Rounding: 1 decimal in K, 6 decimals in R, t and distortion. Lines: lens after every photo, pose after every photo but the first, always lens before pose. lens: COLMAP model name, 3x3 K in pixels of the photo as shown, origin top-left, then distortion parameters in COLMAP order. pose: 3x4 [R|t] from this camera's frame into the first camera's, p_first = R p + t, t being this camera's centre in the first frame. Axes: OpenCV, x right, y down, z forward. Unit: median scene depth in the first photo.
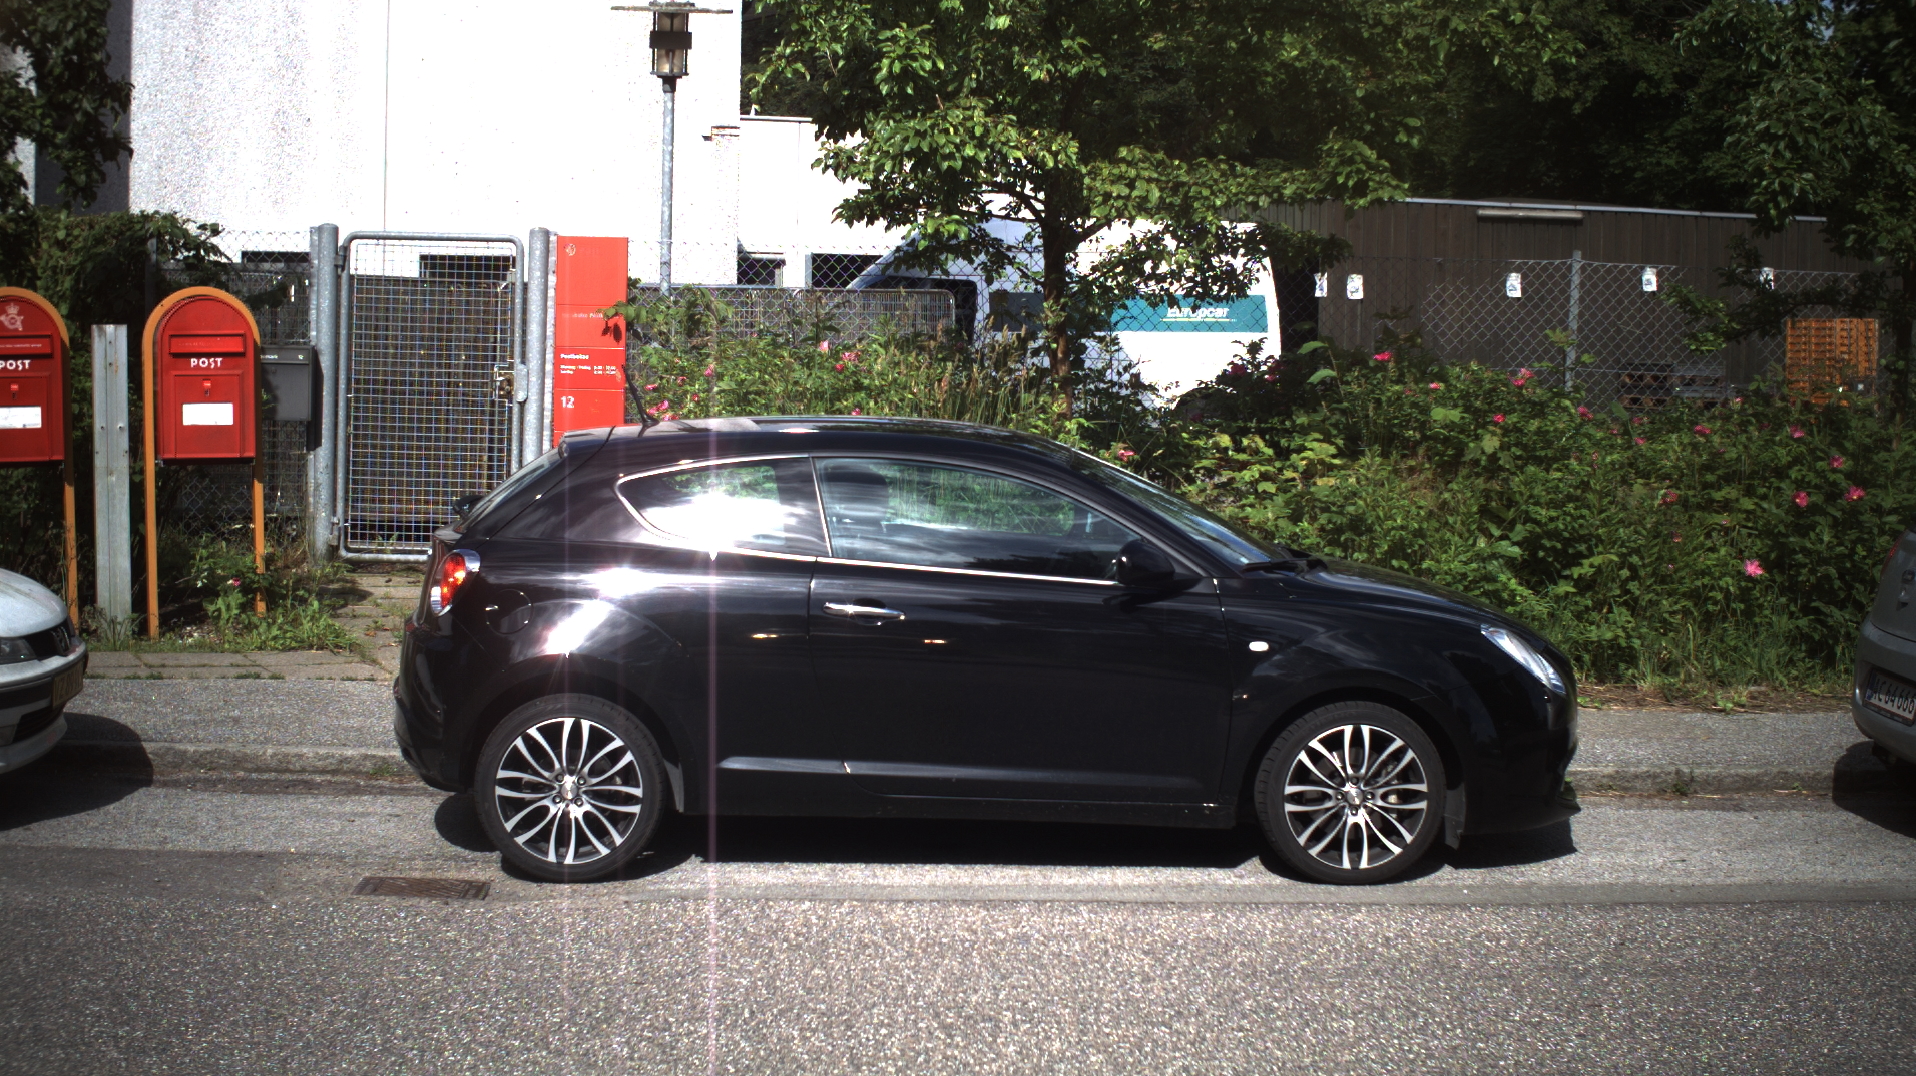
lens RADIAL K [[3389.9, 0, 958.0], [0, 3389.9, 538.0], [0, 0, 1]] dist [-0.294001, 0.303252]
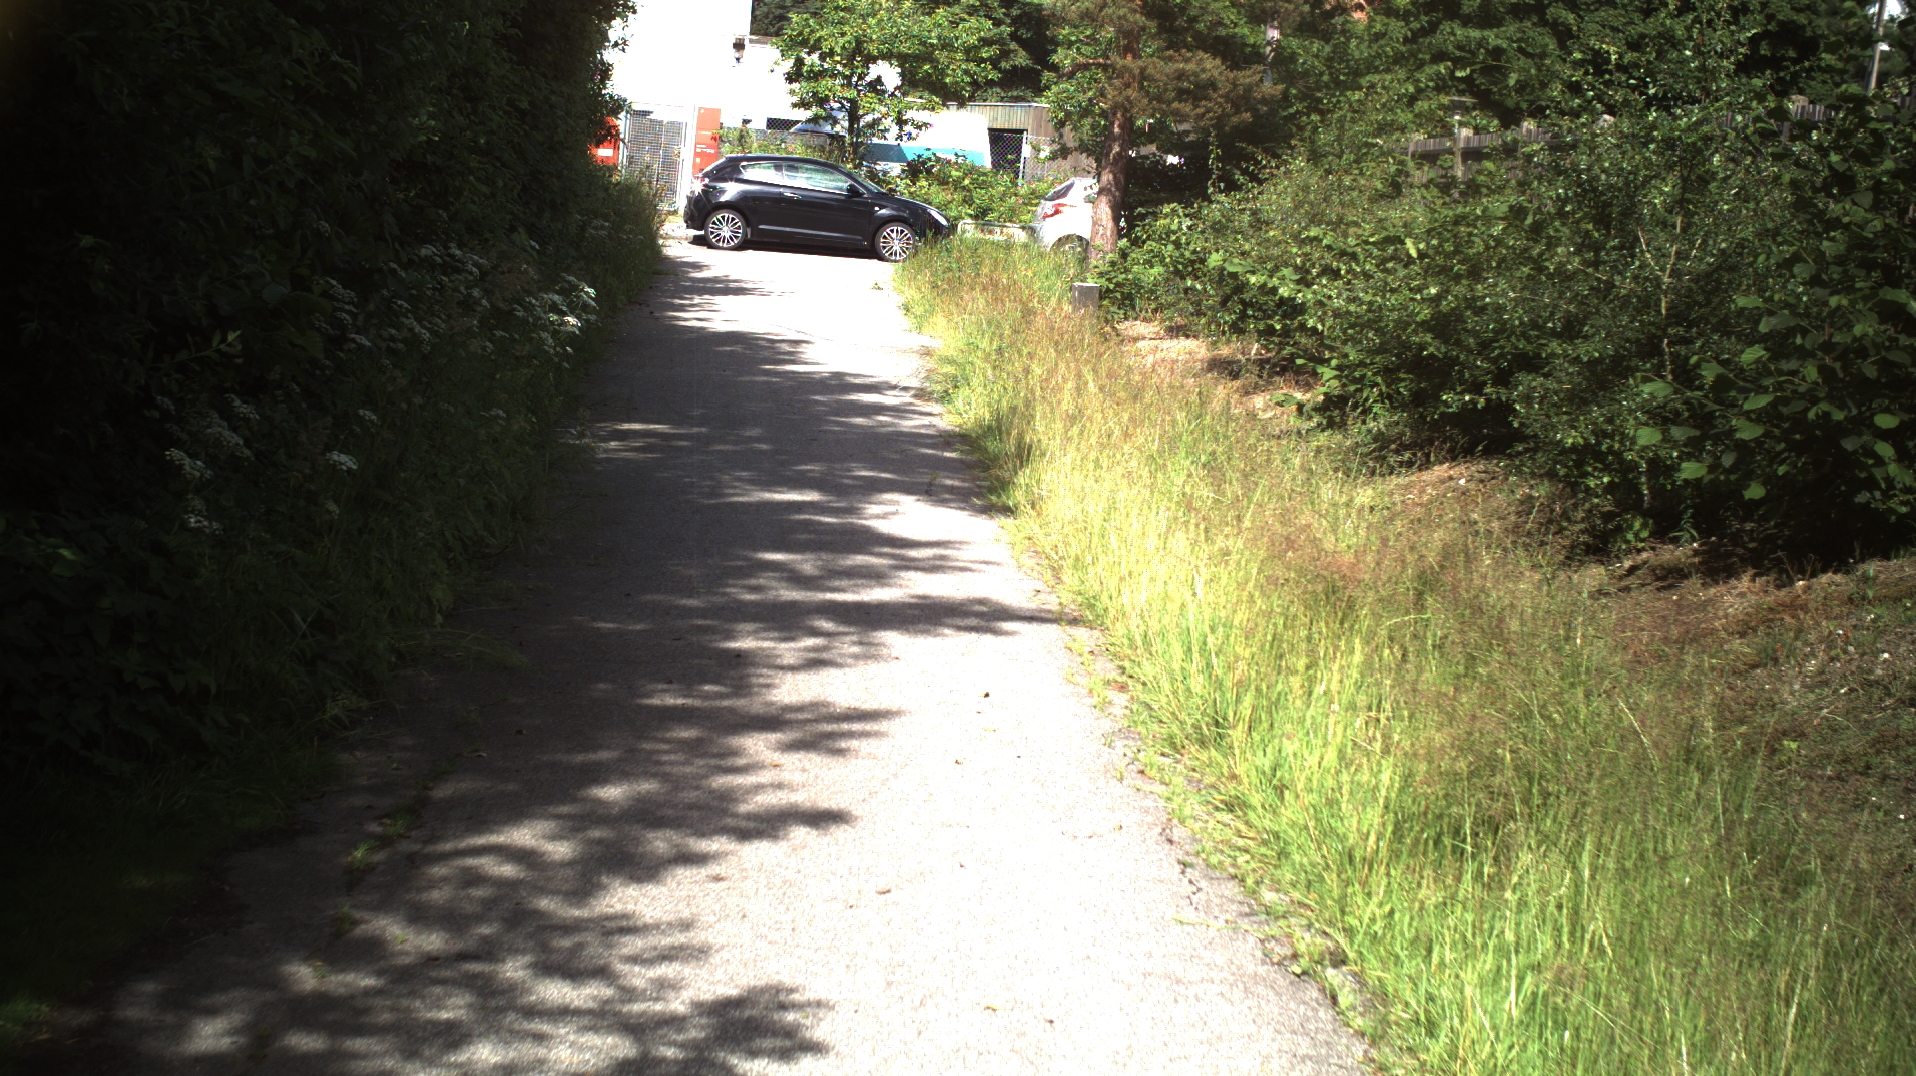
lens RADIAL K [[3389.9, 0, 958.0], [0, 3389.9, 538.0], [0, 0, 1]] dist [-0.294001, 0.303252]
pose [[0.997685, 0.061907, 0.028139, 0.068170], [-0.062893, 0.997384, 0.035623, 0.215774], [-0.025860, -0.037310, 0.998969, -2.531023]]
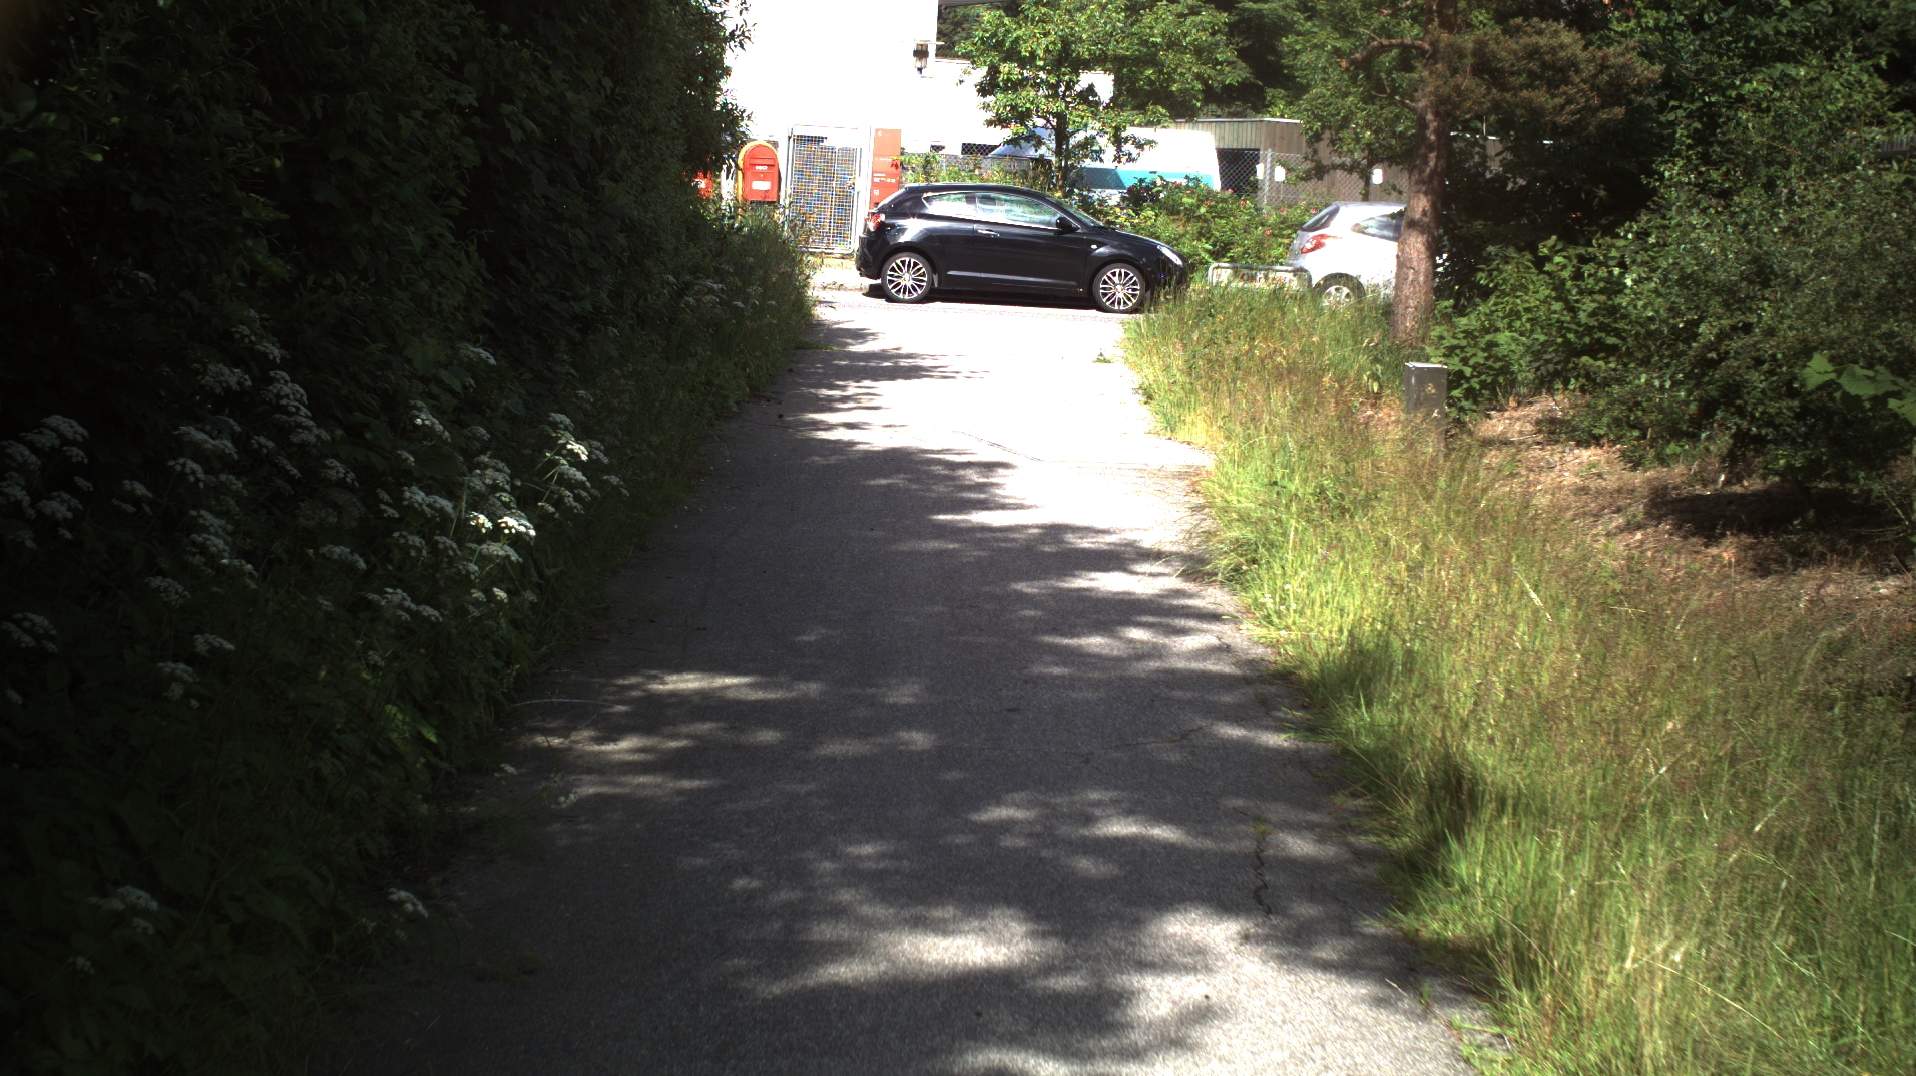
lens RADIAL K [[3389.9, 0, 958.0], [0, 3389.9, 538.0], [0, 0, 1]] dist [-0.294001, 0.303252]
pose [[0.998602, 0.039418, -0.035210, 0.058055], [-0.038353, 0.998801, 0.030438, 0.170242], [0.036368, -0.029045, 0.998916, -1.896186]]
